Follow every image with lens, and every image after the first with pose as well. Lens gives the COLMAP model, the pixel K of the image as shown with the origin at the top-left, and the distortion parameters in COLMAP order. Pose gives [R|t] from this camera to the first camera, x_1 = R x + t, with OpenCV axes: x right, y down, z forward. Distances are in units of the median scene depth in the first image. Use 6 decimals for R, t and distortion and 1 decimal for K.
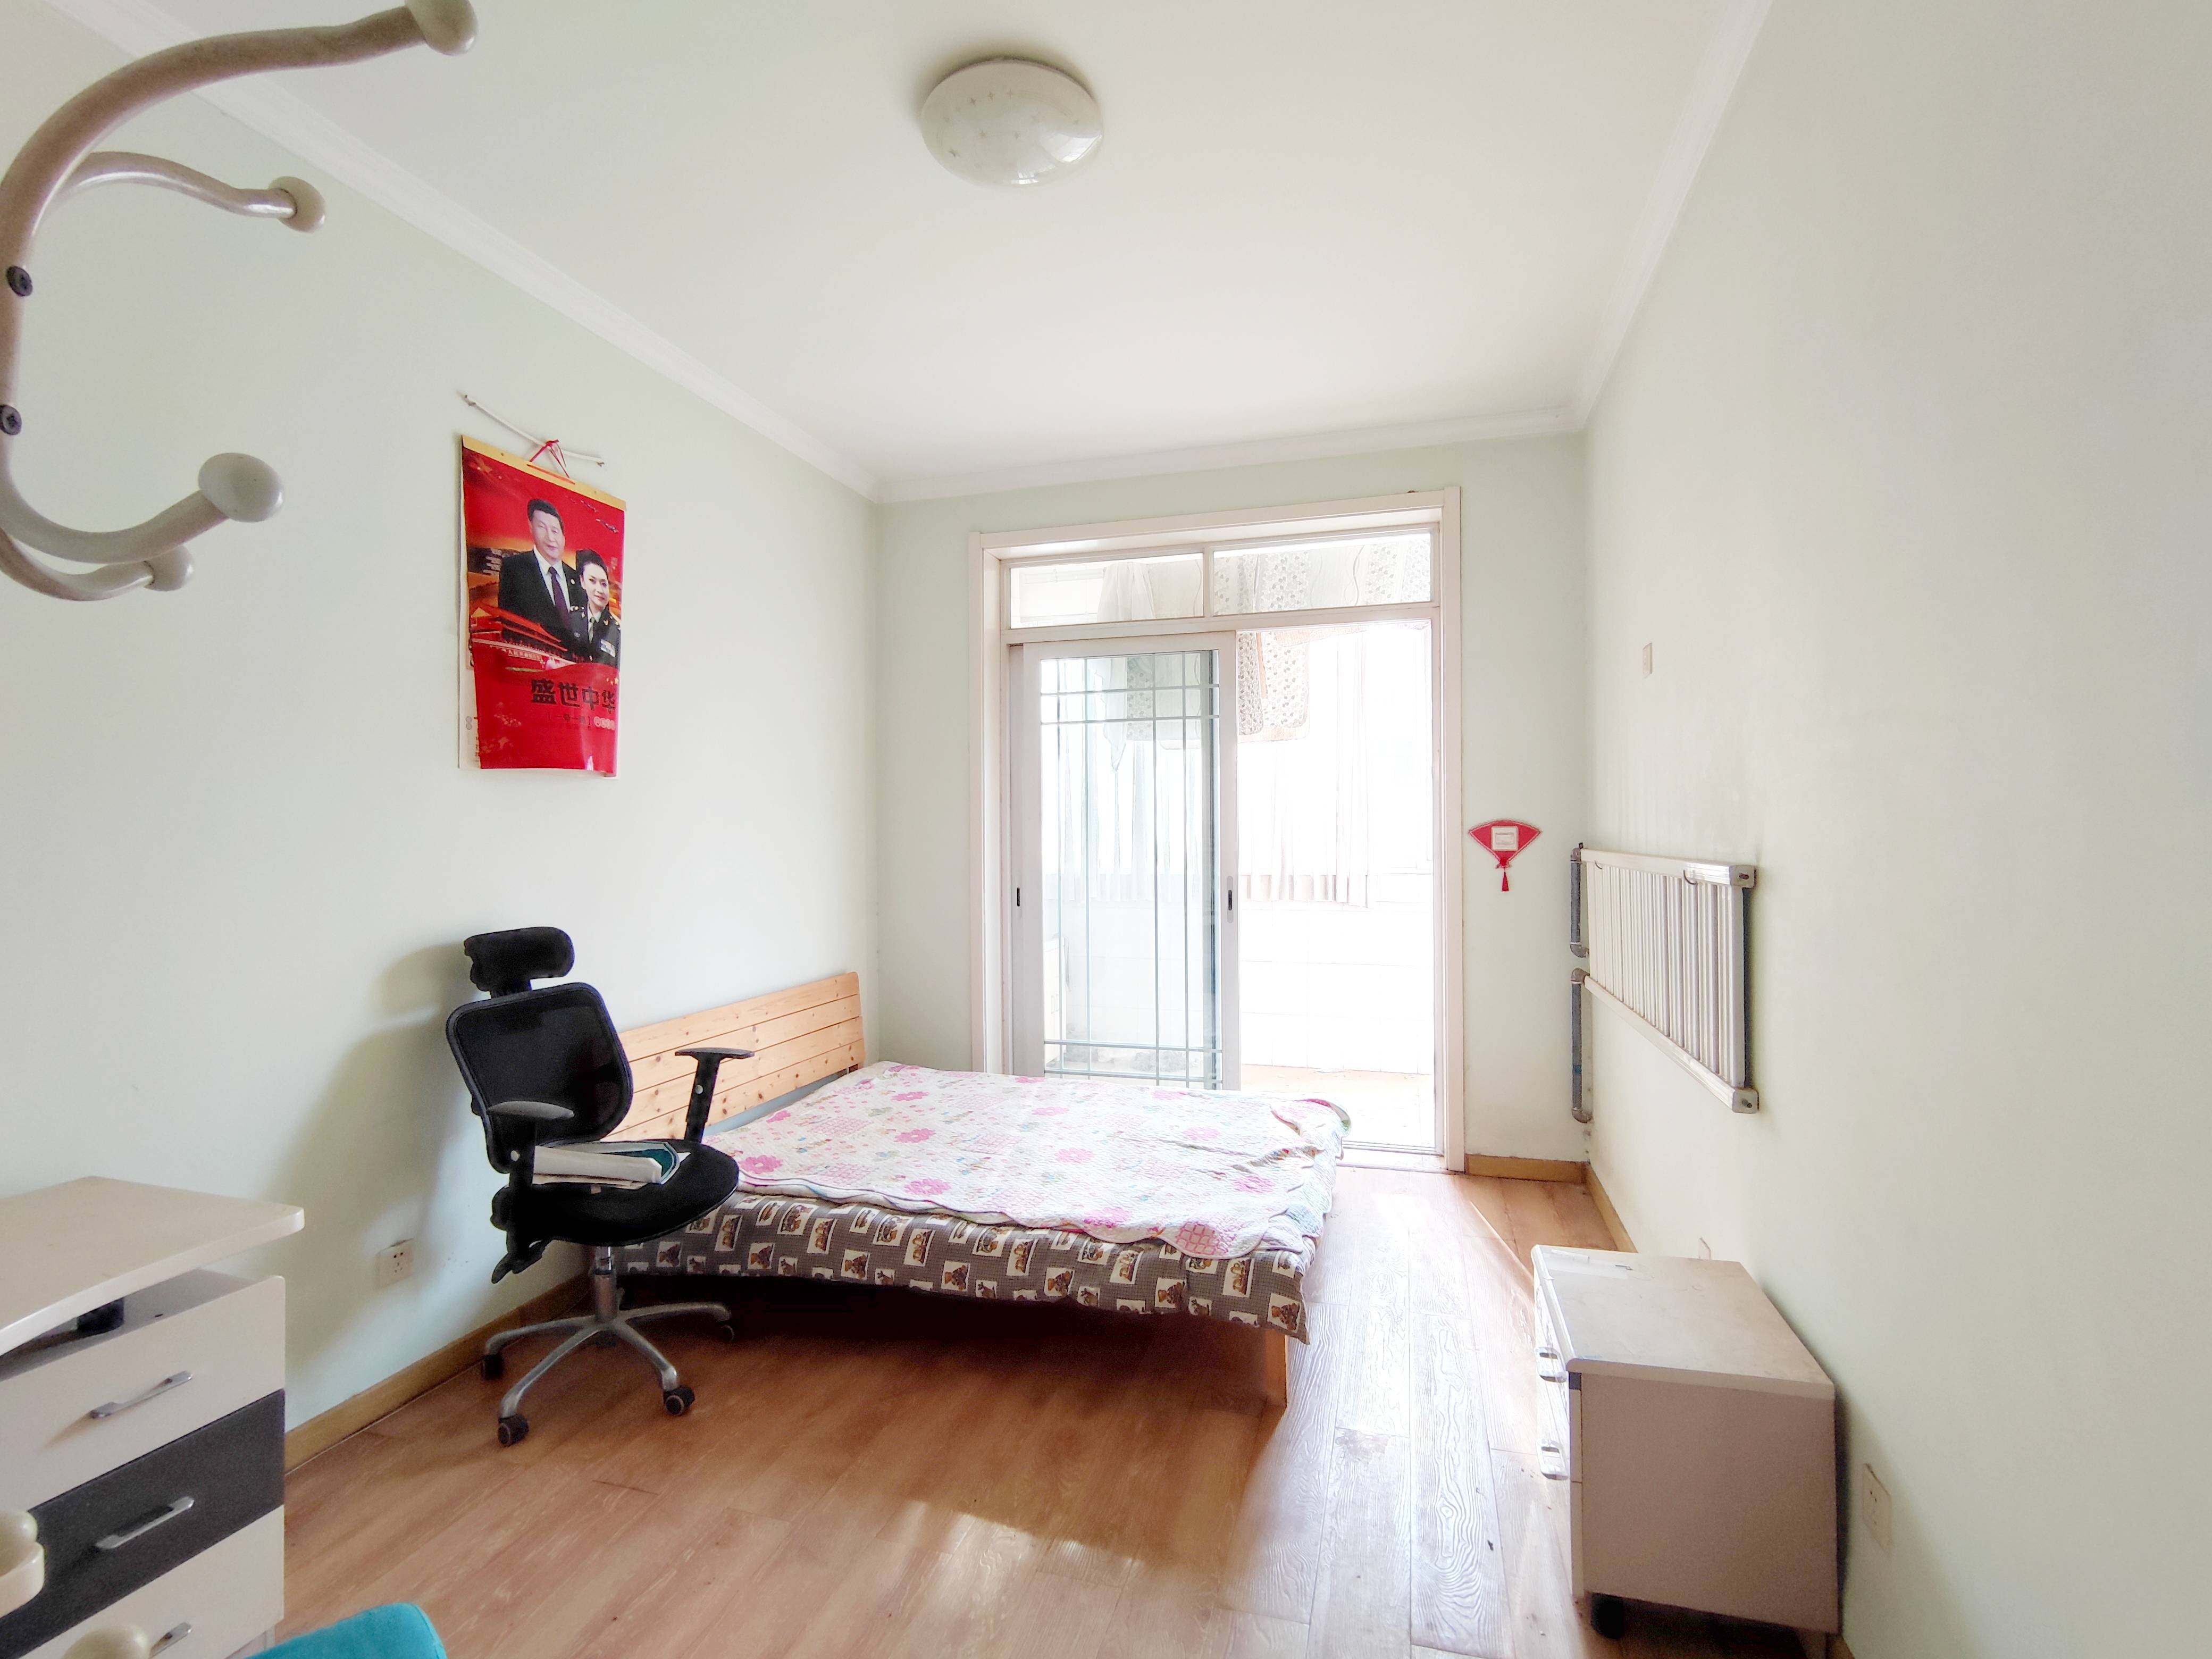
lens RADIAL K [[1021.4, 0, 1106.0], [0, 1021.4, 829.5], [0, 0, 1]] dist [-0.000530, -0.000215]
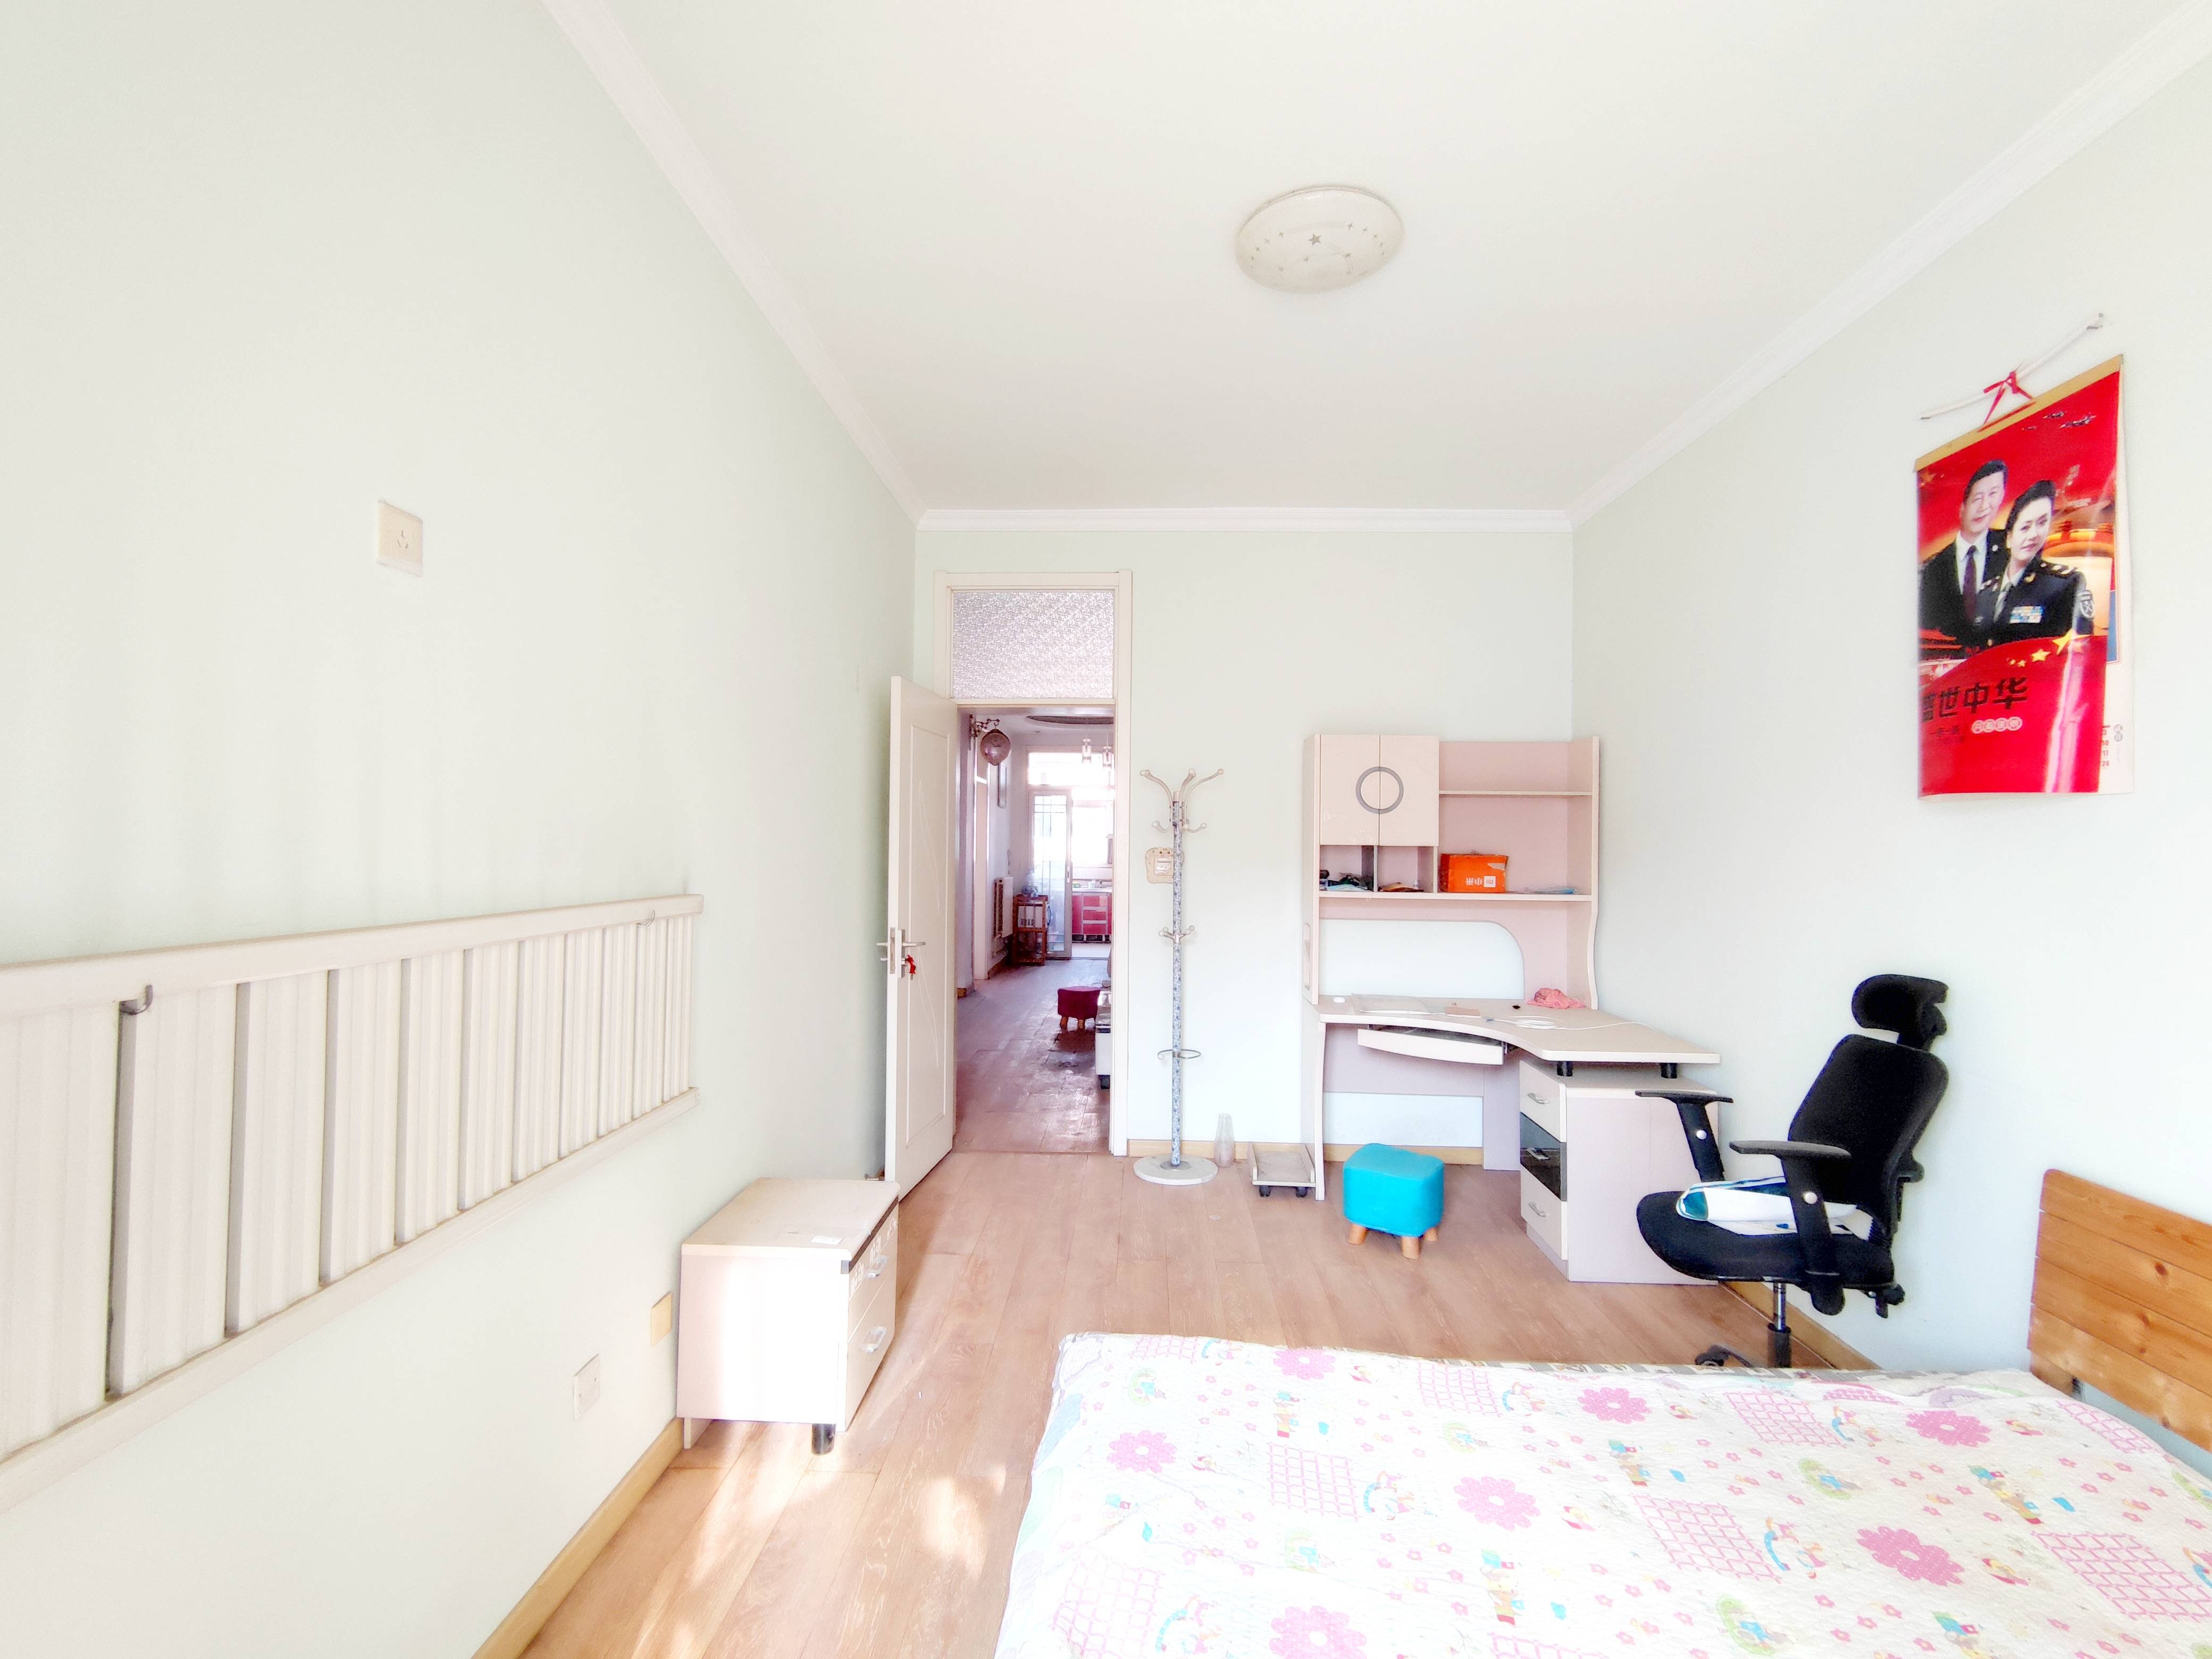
lens RADIAL K [[1021.4, 0, 1106.0], [0, 1021.4, 829.5], [0, 0, 1]] dist [-0.000530, -0.000215]
pose [[-0.970212, -0.009888, -0.242054, 0.313053], [-0.005696, 0.999821, -0.018016, -0.012126], [0.242189, -0.016100, -0.970095, 1.574744]]
